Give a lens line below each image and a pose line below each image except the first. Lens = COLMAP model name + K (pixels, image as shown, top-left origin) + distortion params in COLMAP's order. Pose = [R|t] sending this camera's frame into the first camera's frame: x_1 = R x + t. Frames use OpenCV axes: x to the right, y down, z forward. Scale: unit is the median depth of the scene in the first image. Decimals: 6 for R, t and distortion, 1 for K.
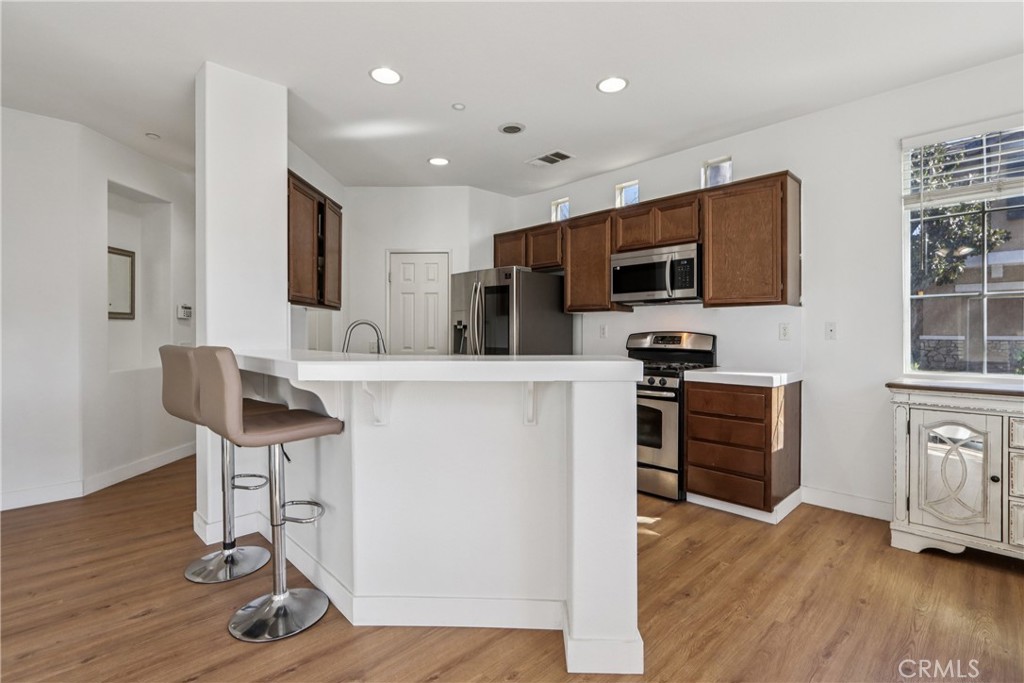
lens RADIAL K [[483.5, 0, 513.3], [0, 483.5, 340.1], [0, 0, 1]] dist [-0.003406, -0.000482]
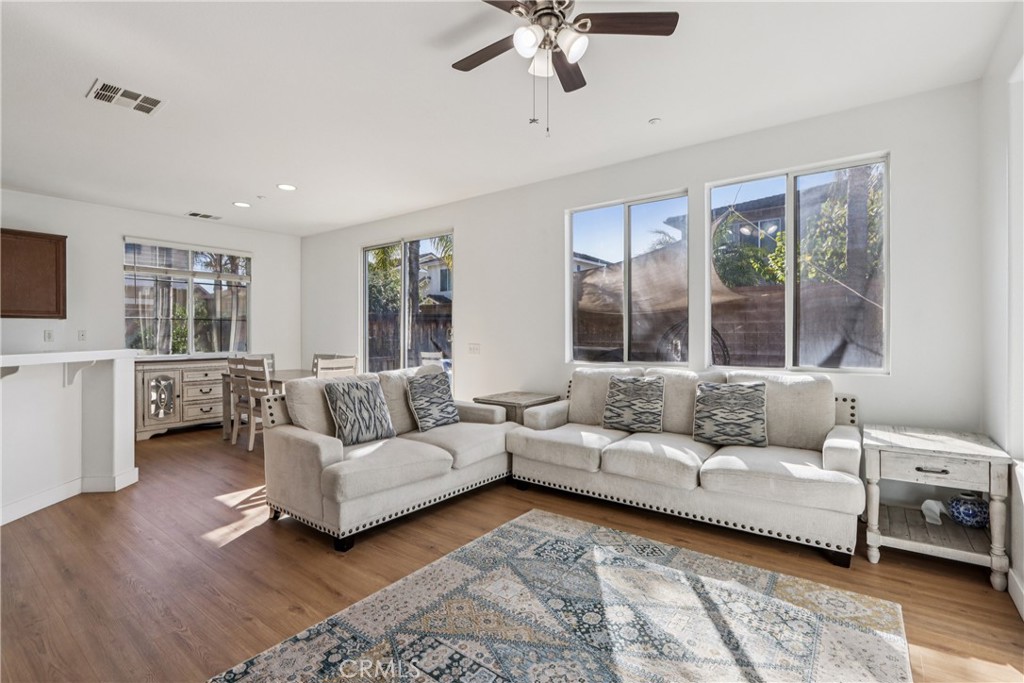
lens RADIAL K [[483.5, 0, 512.5], [0, 483.5, 339.7], [0, 0, 1]] dist [-0.003406, -0.000482]
pose [[-0.151028, -0.003201, 0.988524, -1.530435], [0.019472, 0.999791, 0.006212, 0.018234], [-0.988338, 0.020187, -0.150934, -0.282670]]
